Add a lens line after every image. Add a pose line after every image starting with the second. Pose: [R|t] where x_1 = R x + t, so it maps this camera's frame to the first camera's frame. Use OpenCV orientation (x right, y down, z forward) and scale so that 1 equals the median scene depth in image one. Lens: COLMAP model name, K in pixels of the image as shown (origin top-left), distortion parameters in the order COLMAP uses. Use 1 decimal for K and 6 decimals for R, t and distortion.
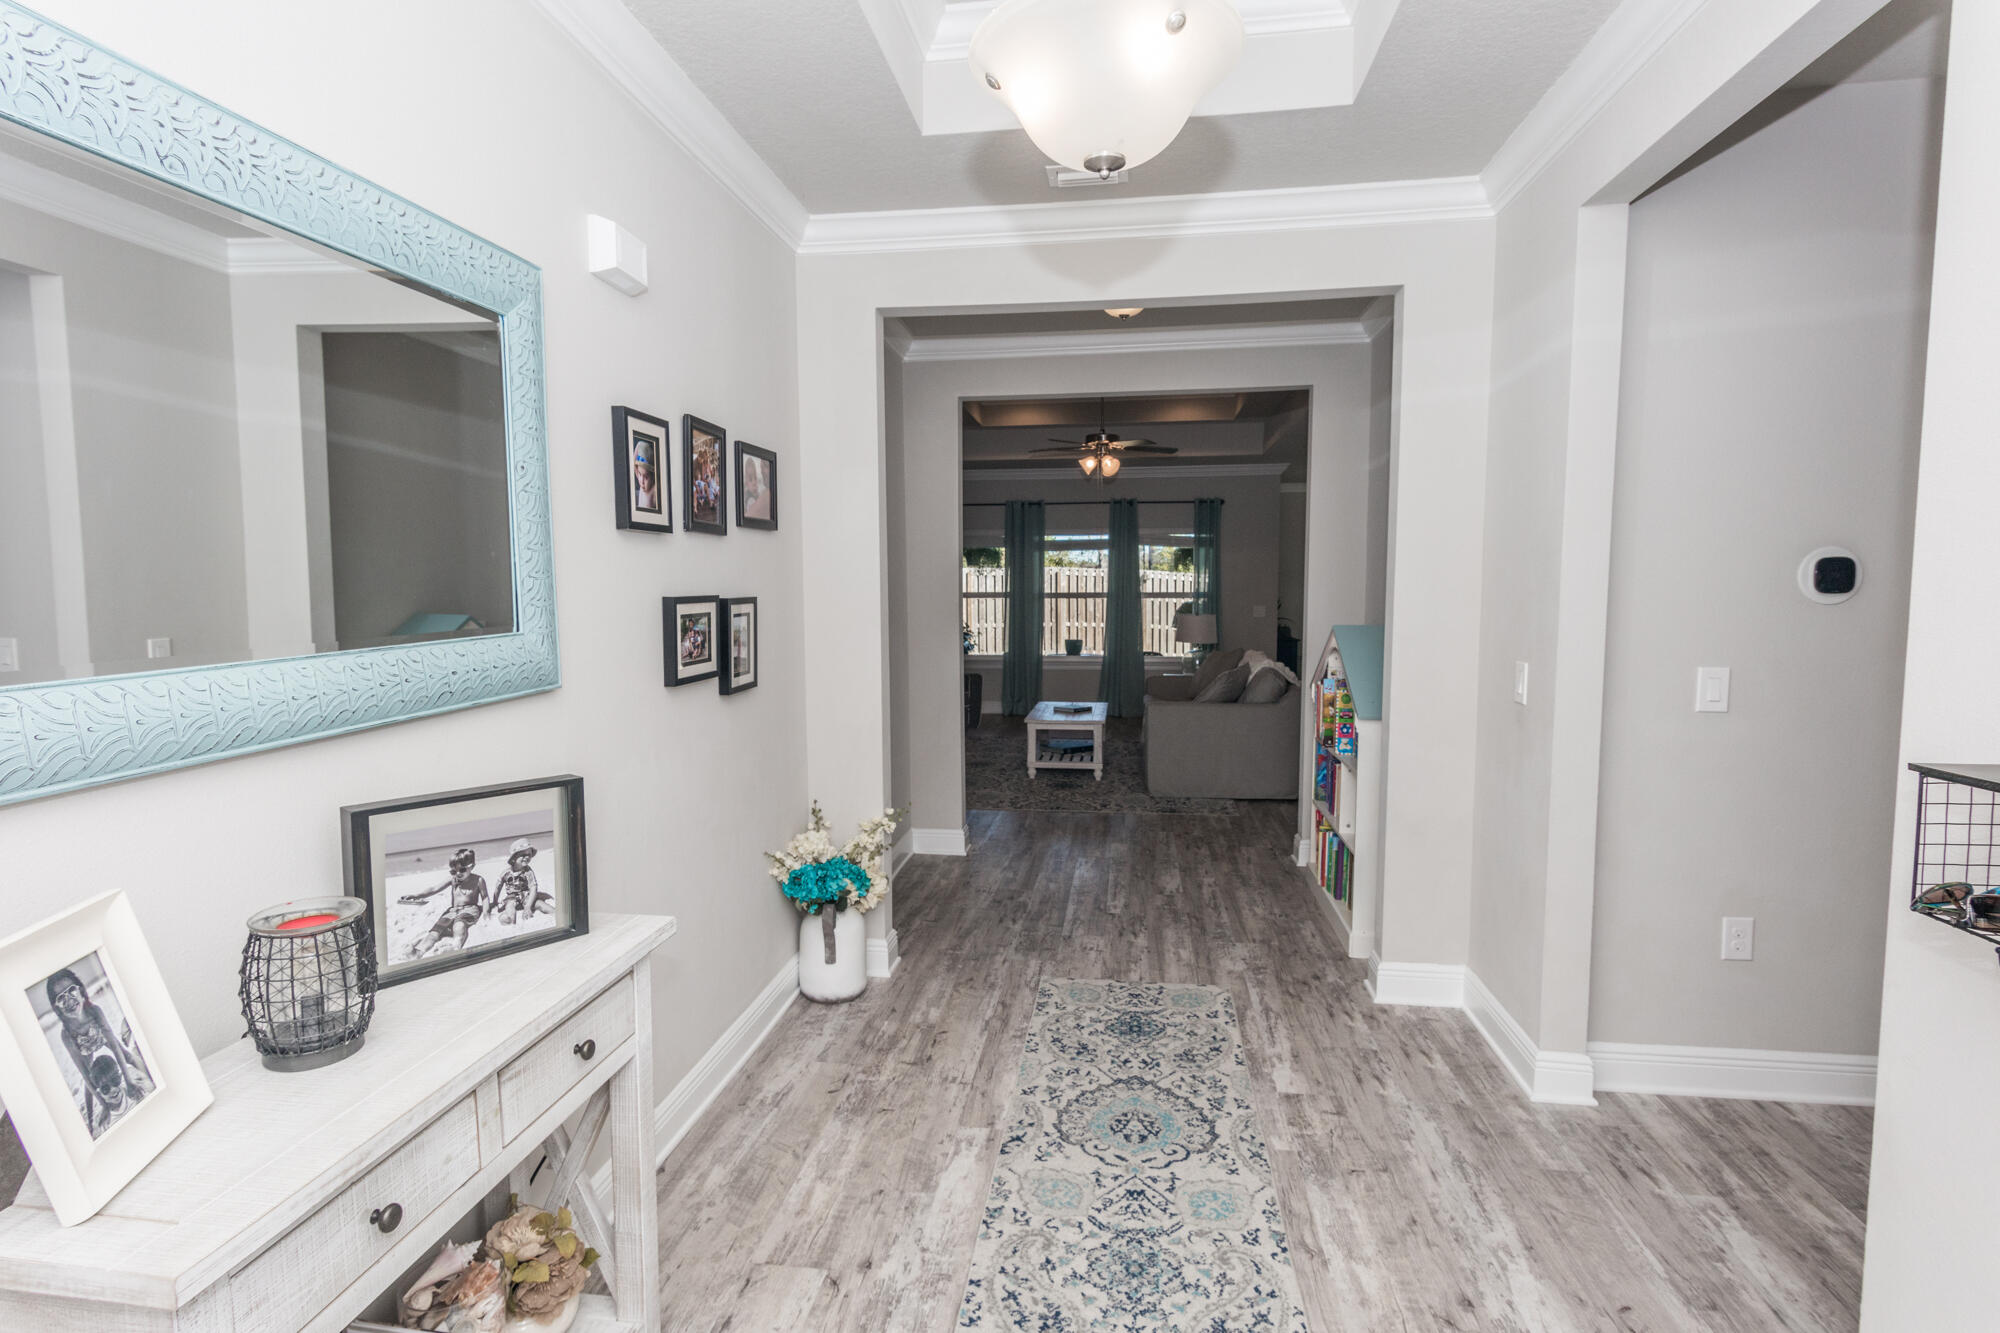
lens RADIAL K [[966.9, 0, 1000.1], [0, 966.9, 664.8], [0, 0, 1]] dist [-0.002499, -0.000024]
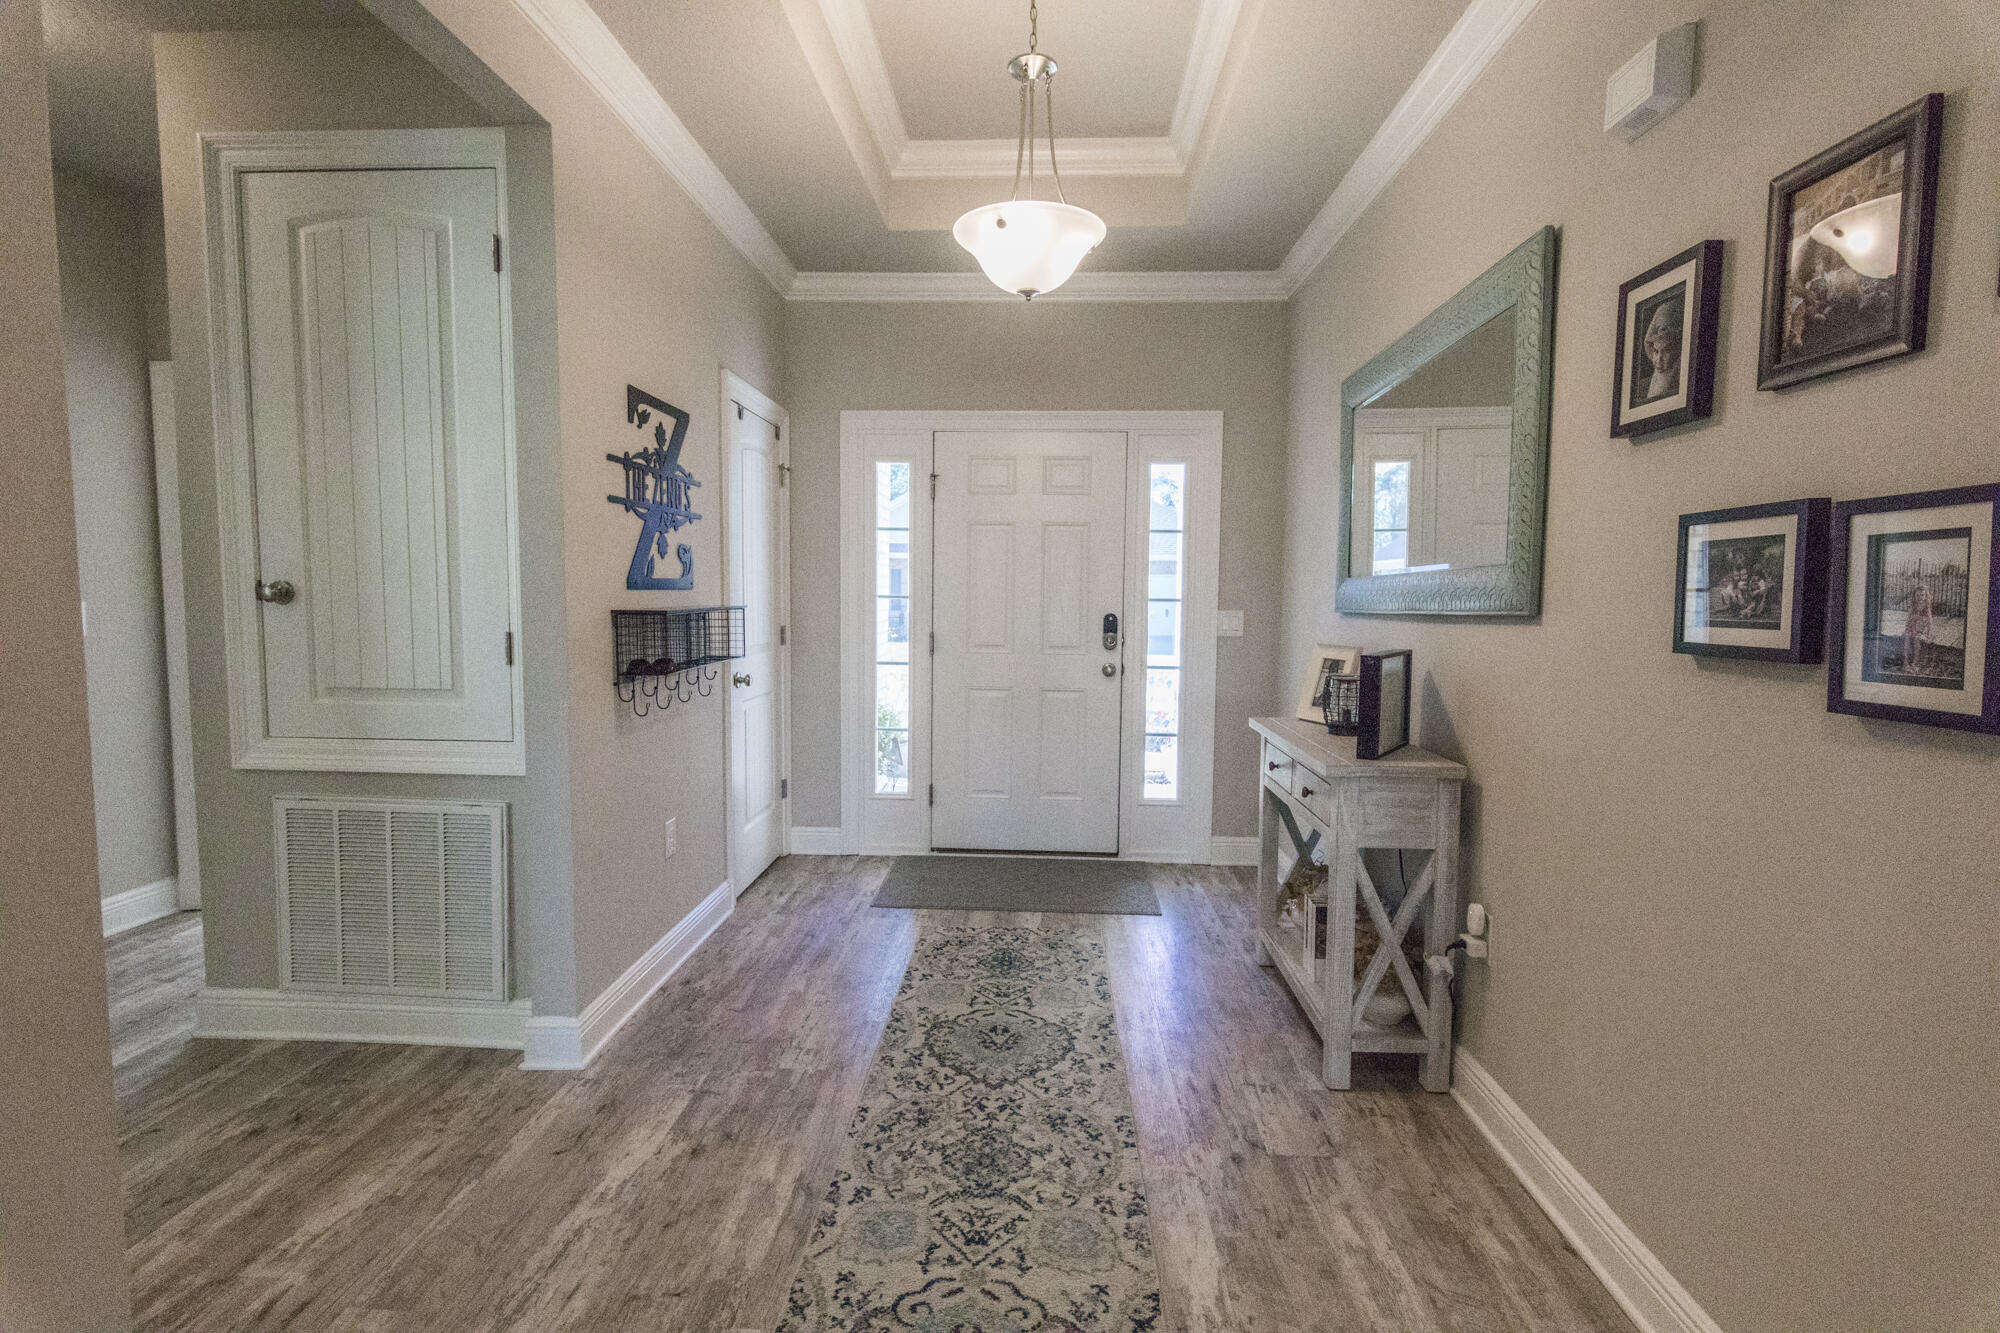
lens RADIAL K [[966.9, 0, 997.3], [0, 966.9, 663.0], [0, 0, 1]] dist [-0.002499, -0.000024]
pose [[-0.996345, 0.001734, -0.085403, 0.200224], [-0.011297, 0.988338, 0.151857, -0.073136], [0.084670, 0.152267, -0.984706, 1.813793]]
